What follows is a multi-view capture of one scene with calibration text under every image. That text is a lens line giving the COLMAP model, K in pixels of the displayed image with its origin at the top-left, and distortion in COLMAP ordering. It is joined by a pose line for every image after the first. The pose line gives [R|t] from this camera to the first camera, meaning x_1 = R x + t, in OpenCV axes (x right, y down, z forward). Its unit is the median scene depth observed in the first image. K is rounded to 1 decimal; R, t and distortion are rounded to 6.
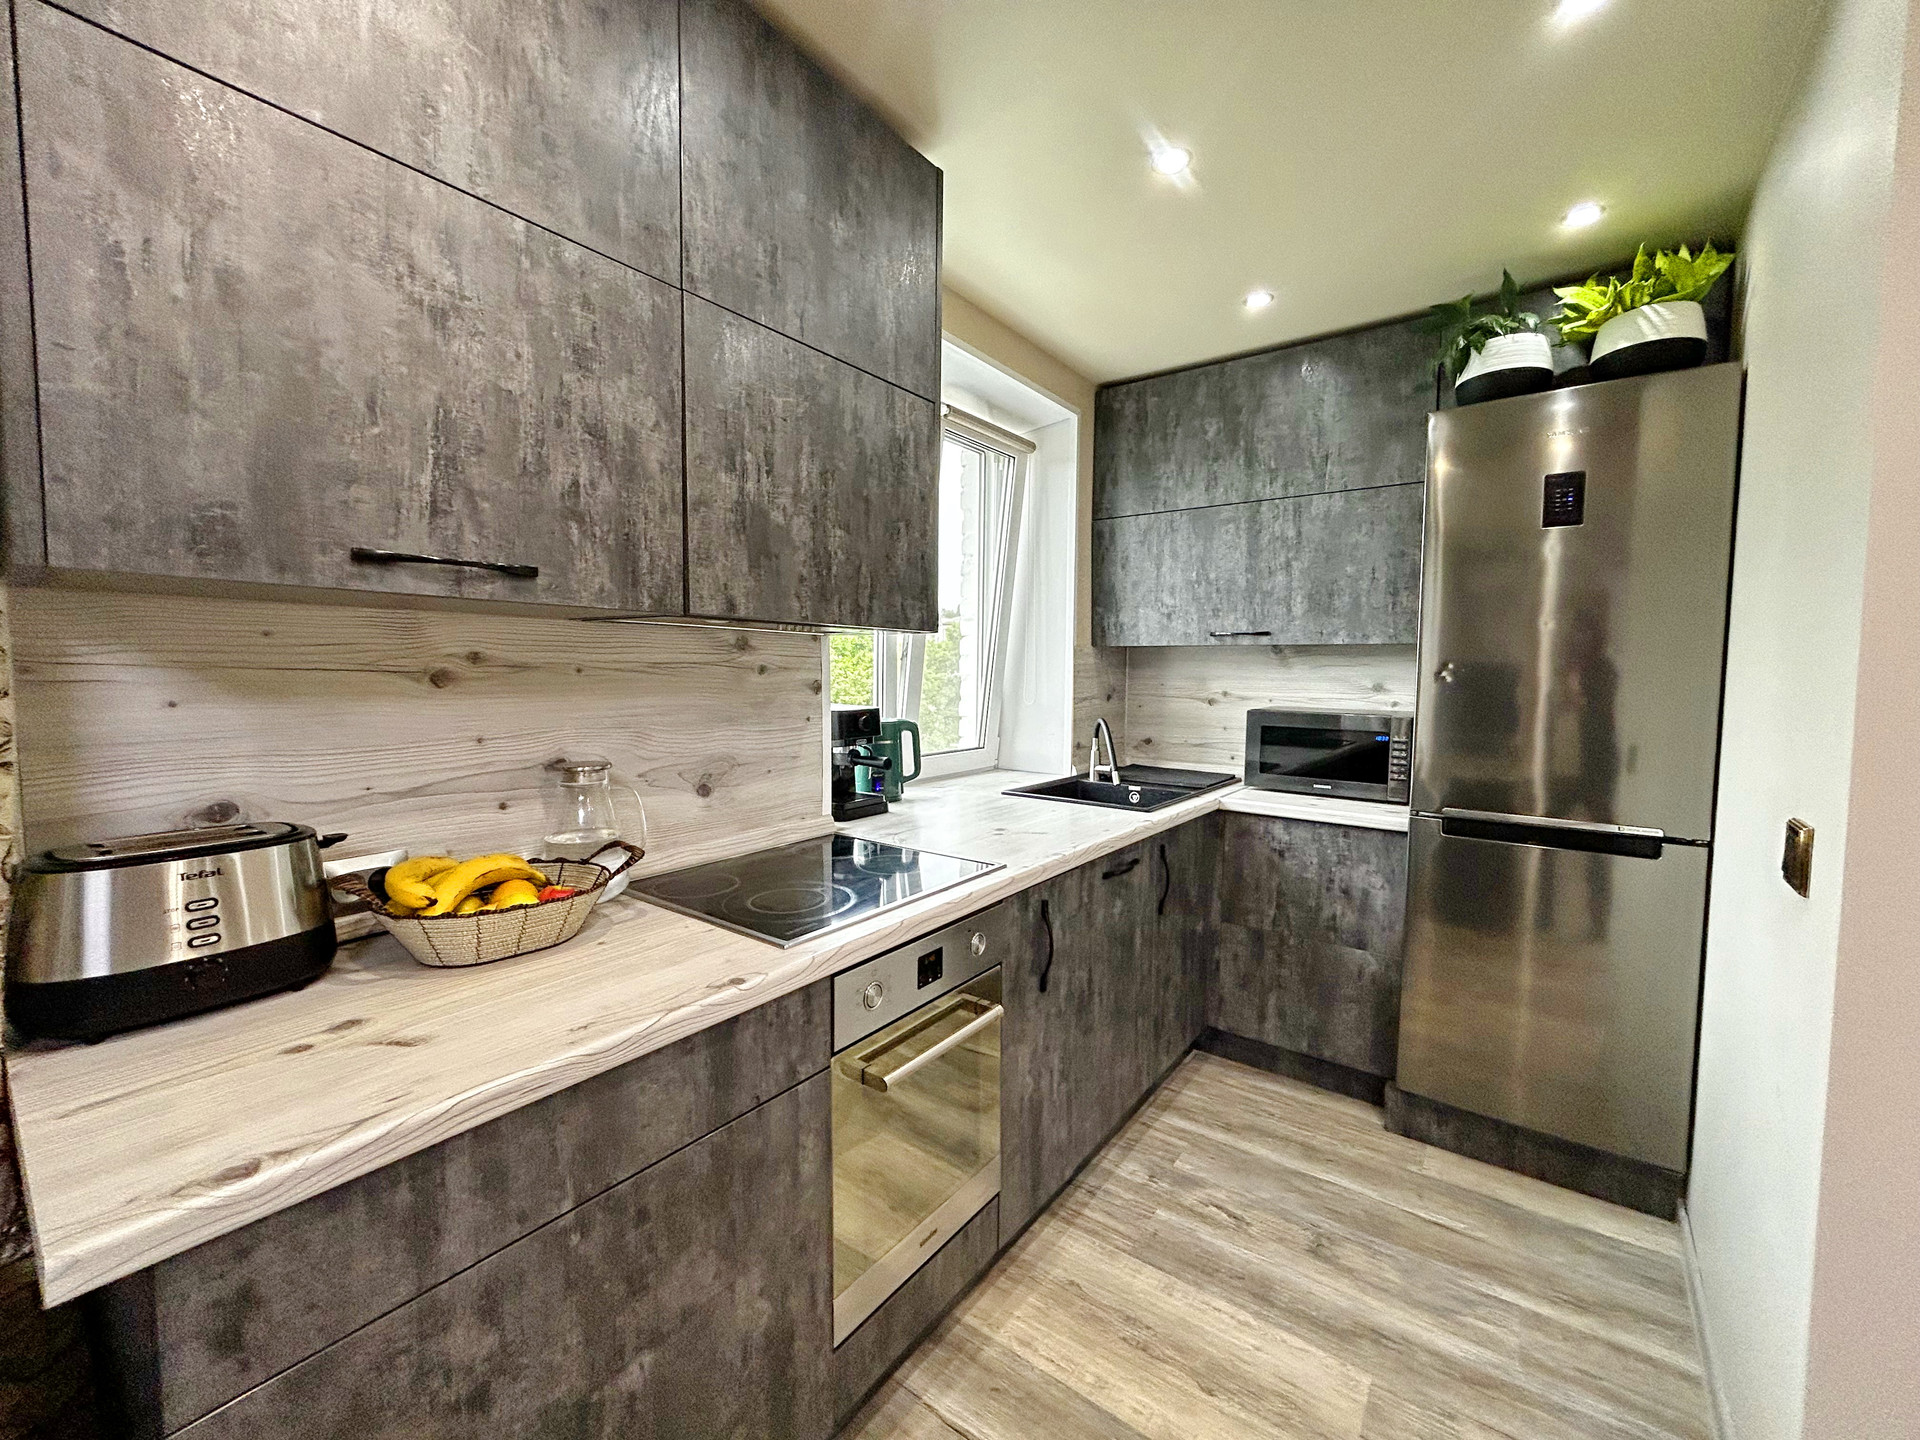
lens RADIAL K [[780.9, 0, 956.1], [0, 780.9, 698.2], [0, 0, 1]] dist [-0.003821, 0.001769]
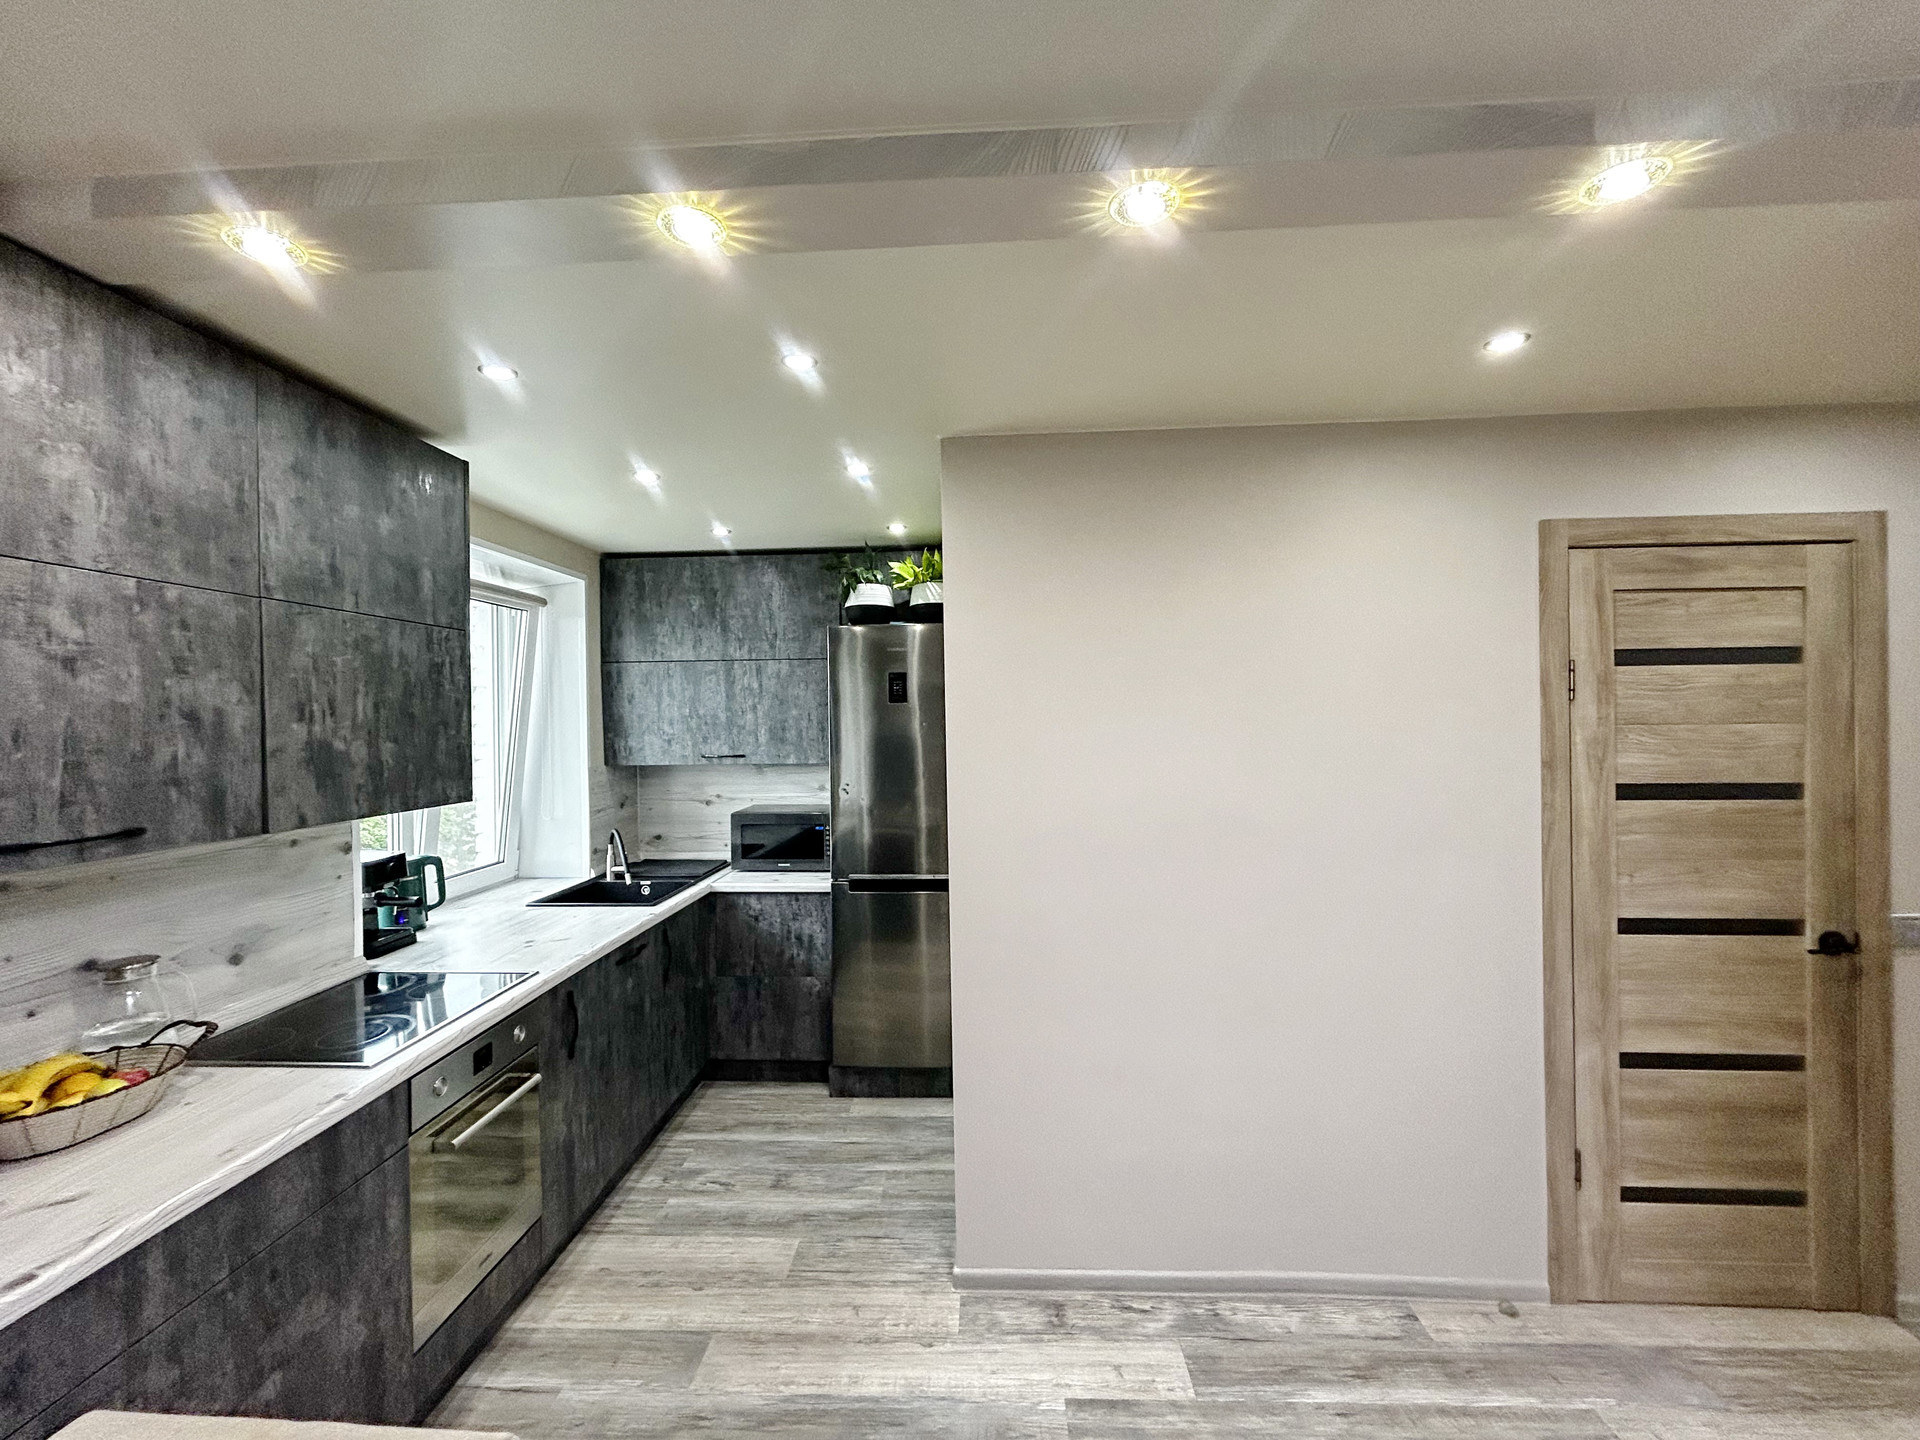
lens RADIAL K [[780.9, 0, 954.1], [0, 780.9, 714.4], [0, 0, 1]] dist [-0.003821, 0.001769]
pose [[0.834141, -0.024681, 0.550998, -0.071744], [0.048698, 0.998392, -0.029001, -0.165110], [-0.549397, 0.051023, 0.834002, -0.577959]]
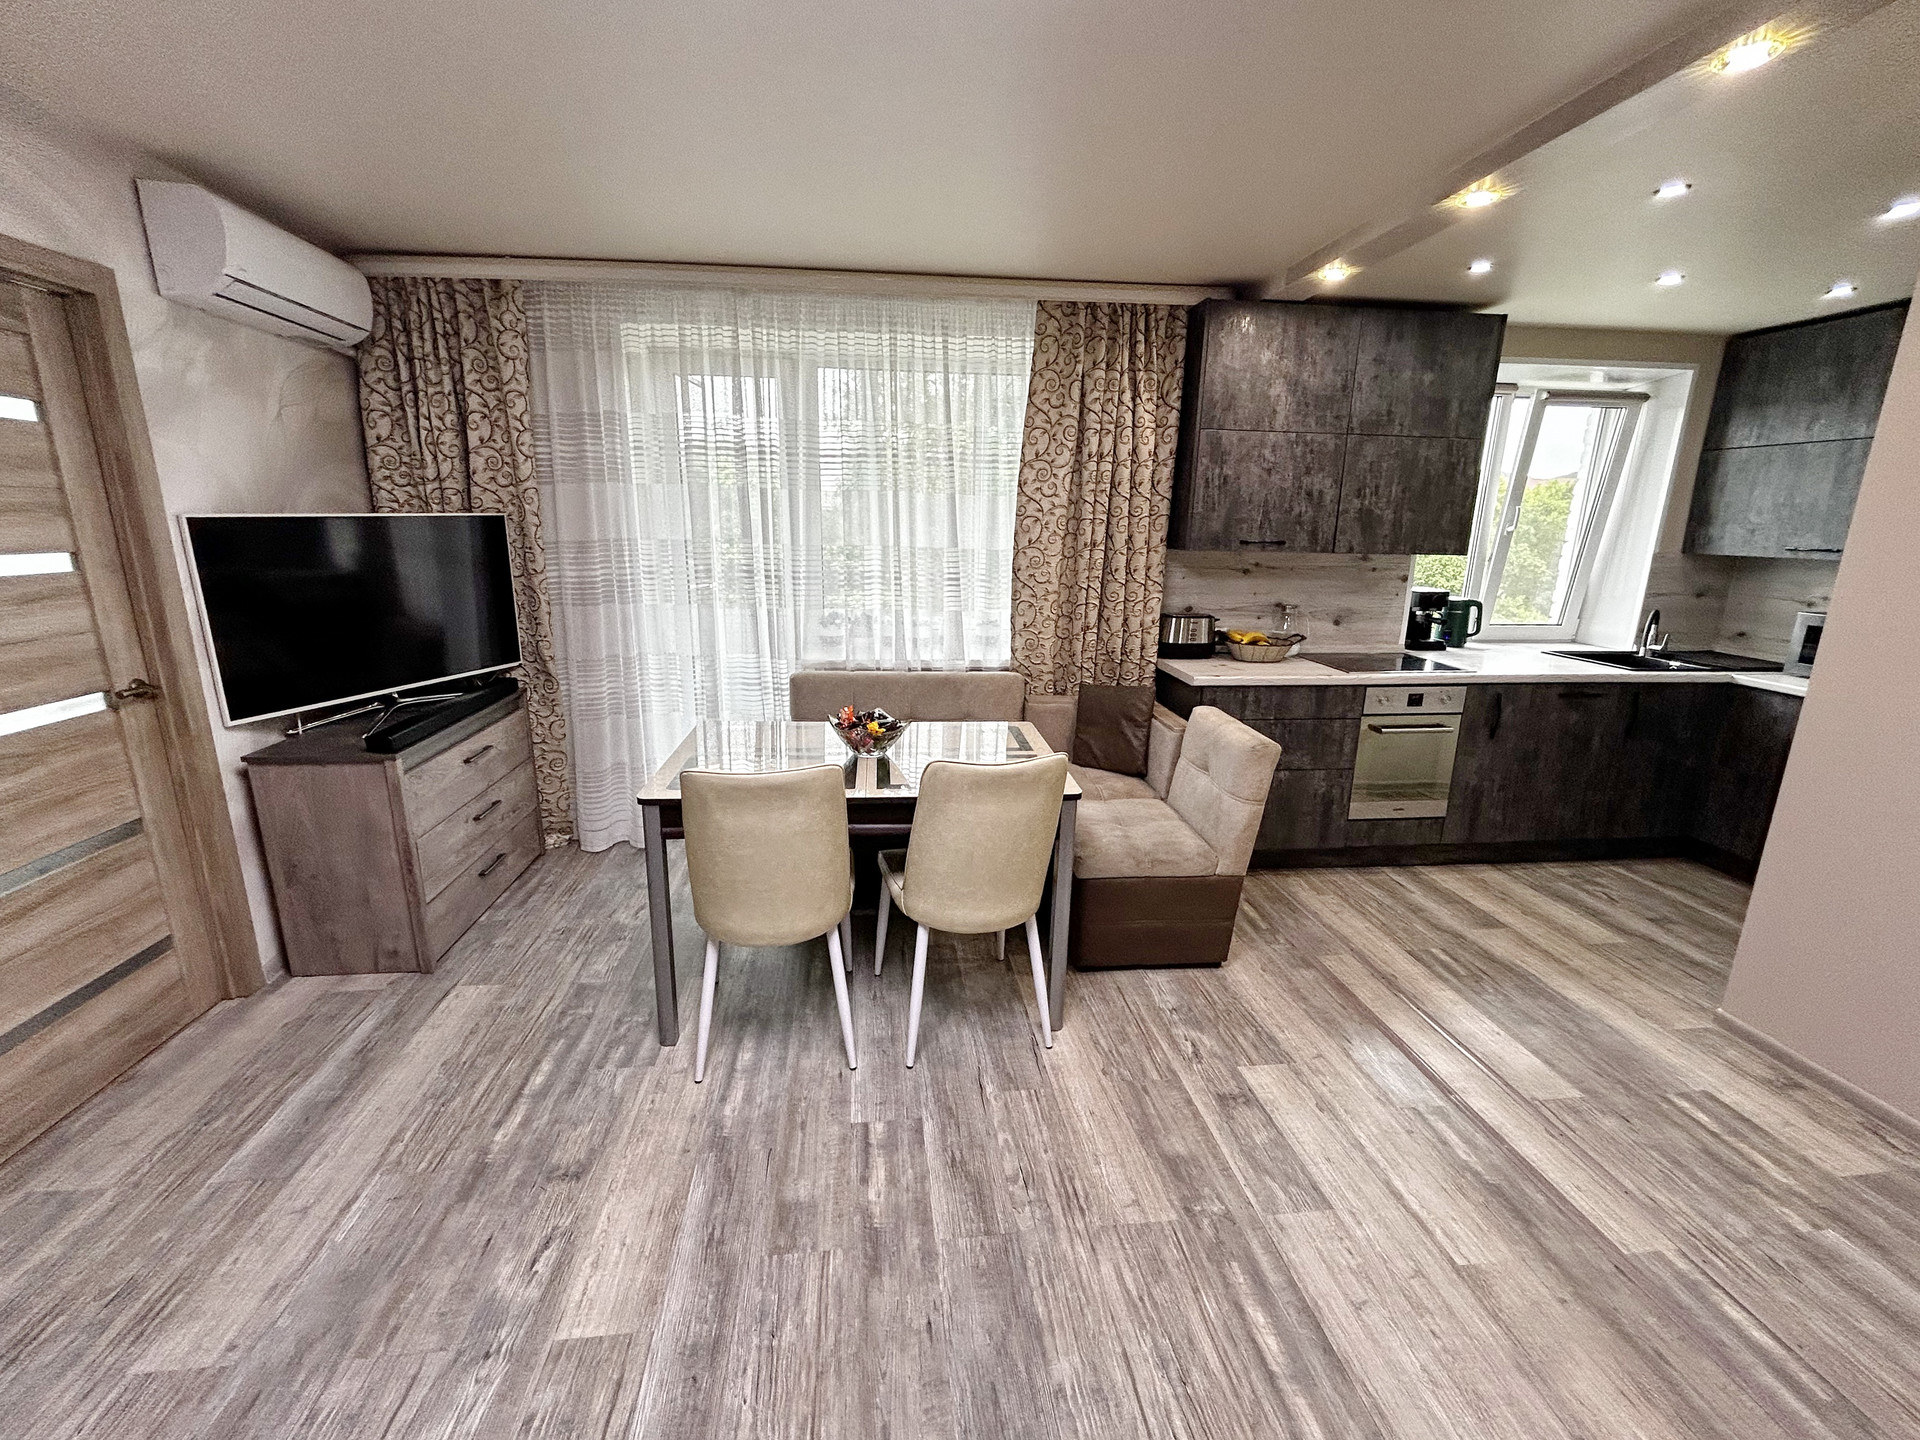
lens RADIAL K [[780.9, 0, 959.2], [0, 780.9, 730.2], [0, 0, 1]] dist [-0.003821, 0.001769]
pose [[0.679104, 0.192861, -0.708253, 0.649479], [-0.039247, 0.973027, 0.227329, -0.055395], [0.732992, -0.126584, 0.668356, -1.479595]]
